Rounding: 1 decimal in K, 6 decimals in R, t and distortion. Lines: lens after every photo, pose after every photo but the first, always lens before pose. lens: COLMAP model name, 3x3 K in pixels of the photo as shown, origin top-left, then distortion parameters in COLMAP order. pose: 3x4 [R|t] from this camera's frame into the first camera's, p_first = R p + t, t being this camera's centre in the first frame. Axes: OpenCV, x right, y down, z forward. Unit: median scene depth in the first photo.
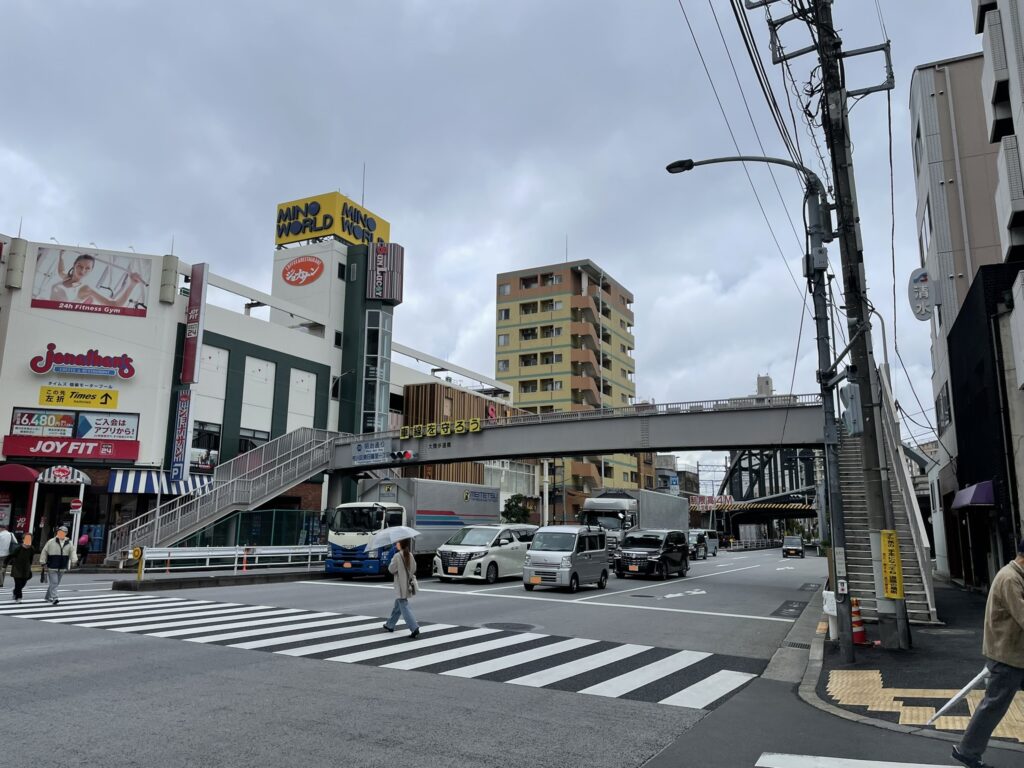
lens RADIAL K [[766.1, 0, 515.4], [0, 766.1, 361.5], [0, 0, 1]] dist [0.051574, -0.033748]
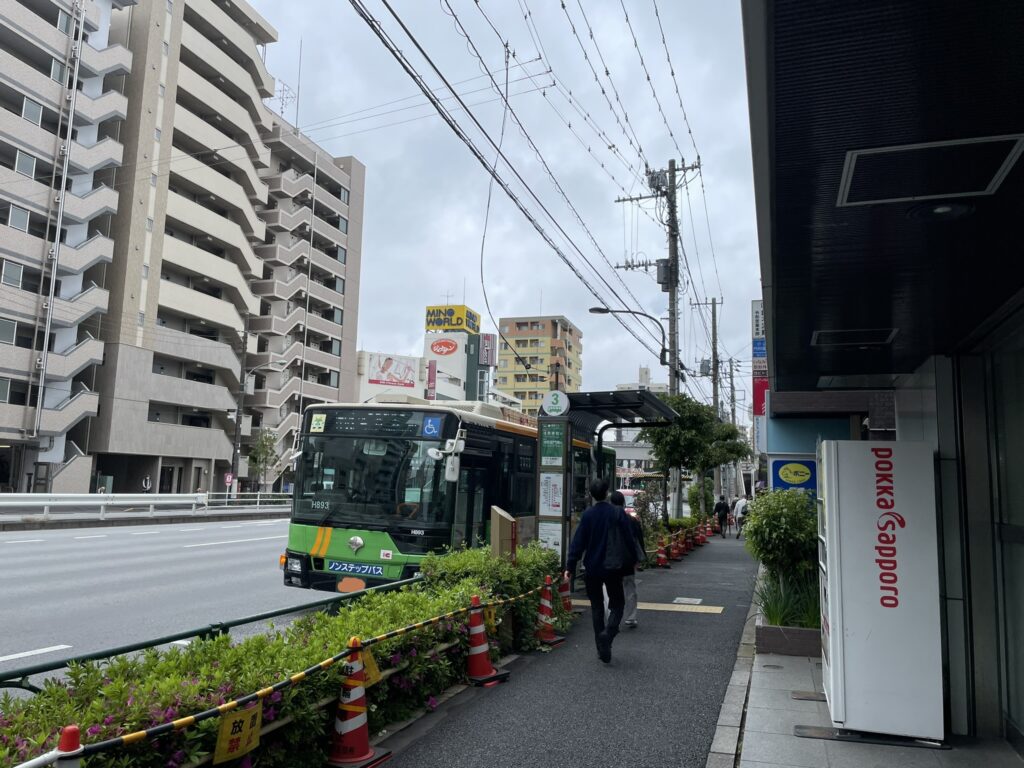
lens RADIAL K [[766.1, 0, 511.6], [0, 766.1, 383.5], [0, 0, 1]] dist [0.051574, -0.033748]
pose [[0.985279, 0.040996, 0.165967, -0.419914], [-0.055018, 0.995212, 0.080788, -0.188611], [-0.161861, -0.088730, 0.982816, -0.834819]]
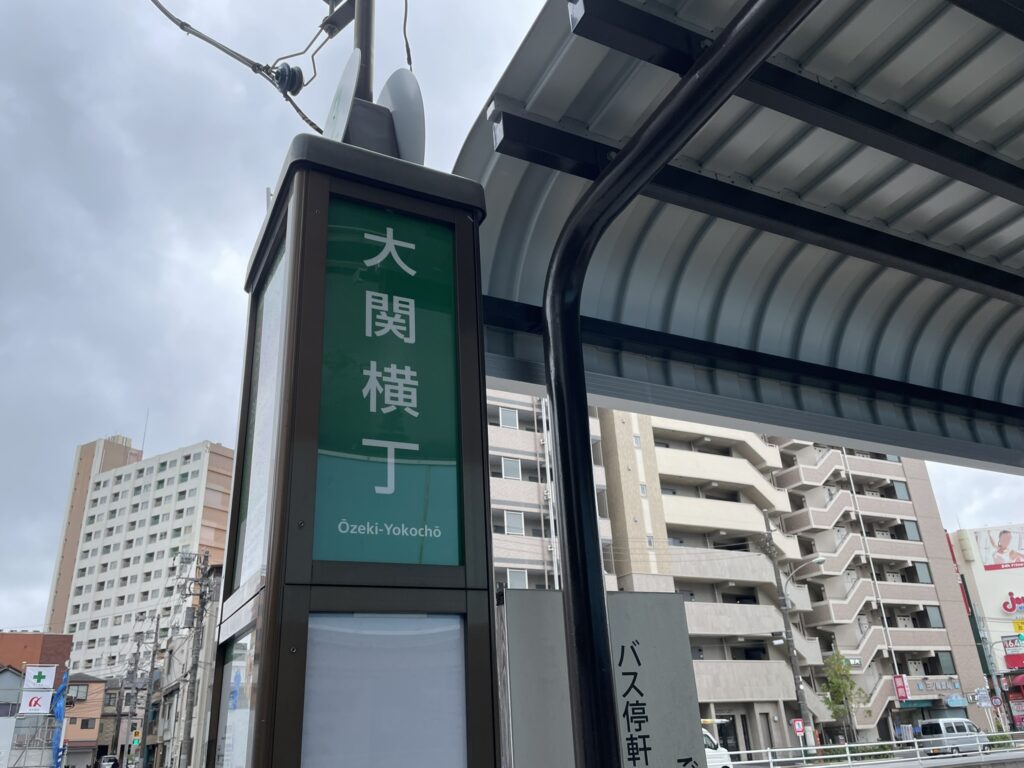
lens RADIAL K [[766.1, 0, 508.2], [0, 766.1, 383.0], [0, 0, 1]] dist [0.051574, -0.033748]
pose [[0.816272, -0.282824, -0.503697, -0.364375], [0.176675, 0.952395, -0.248453, -0.153329], [0.549987, 0.113815, 0.827382, -0.658839]]
